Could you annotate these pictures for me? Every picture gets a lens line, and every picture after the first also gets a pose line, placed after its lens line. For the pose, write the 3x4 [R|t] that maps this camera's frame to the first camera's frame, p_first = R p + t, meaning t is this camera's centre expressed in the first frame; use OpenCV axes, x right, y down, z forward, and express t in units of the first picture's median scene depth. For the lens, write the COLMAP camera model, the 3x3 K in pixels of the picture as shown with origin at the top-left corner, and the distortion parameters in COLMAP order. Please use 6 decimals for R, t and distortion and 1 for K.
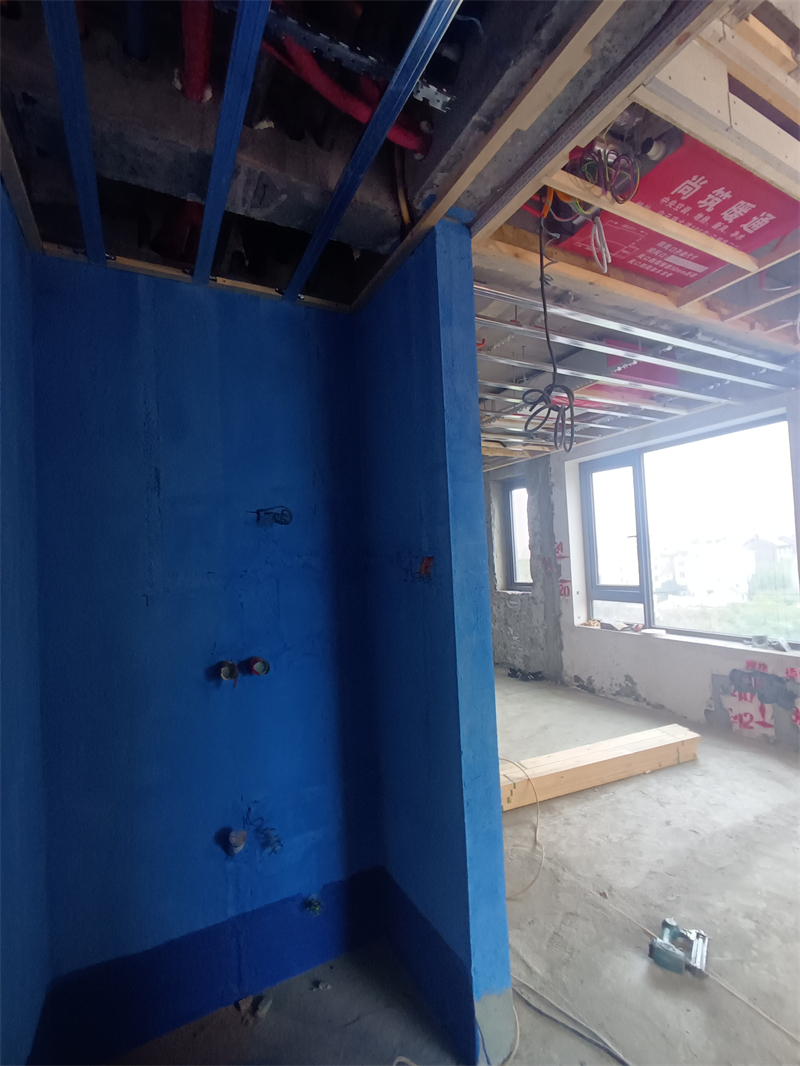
lens RADIAL K [[488.9, 0, 404.6], [0, 488.9, 537.4], [0, 0, 1]] dist [-0.003999, 0.001305]
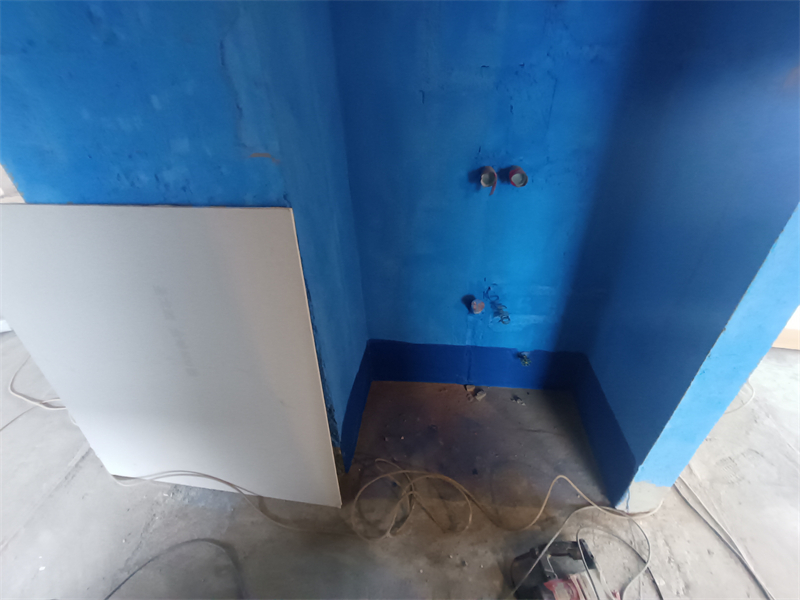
lens RADIAL K [[366.9, 0, 397.7], [0, 366.9, 304.8], [0, 0, 1]] dist [-0.003999, 0.001305]
pose [[0.824371, 0.337035, -0.454775, -0.072033], [0.020165, 0.785422, 0.618632, -0.007069], [0.565691, -0.519152, 0.640683, 0.252432]]
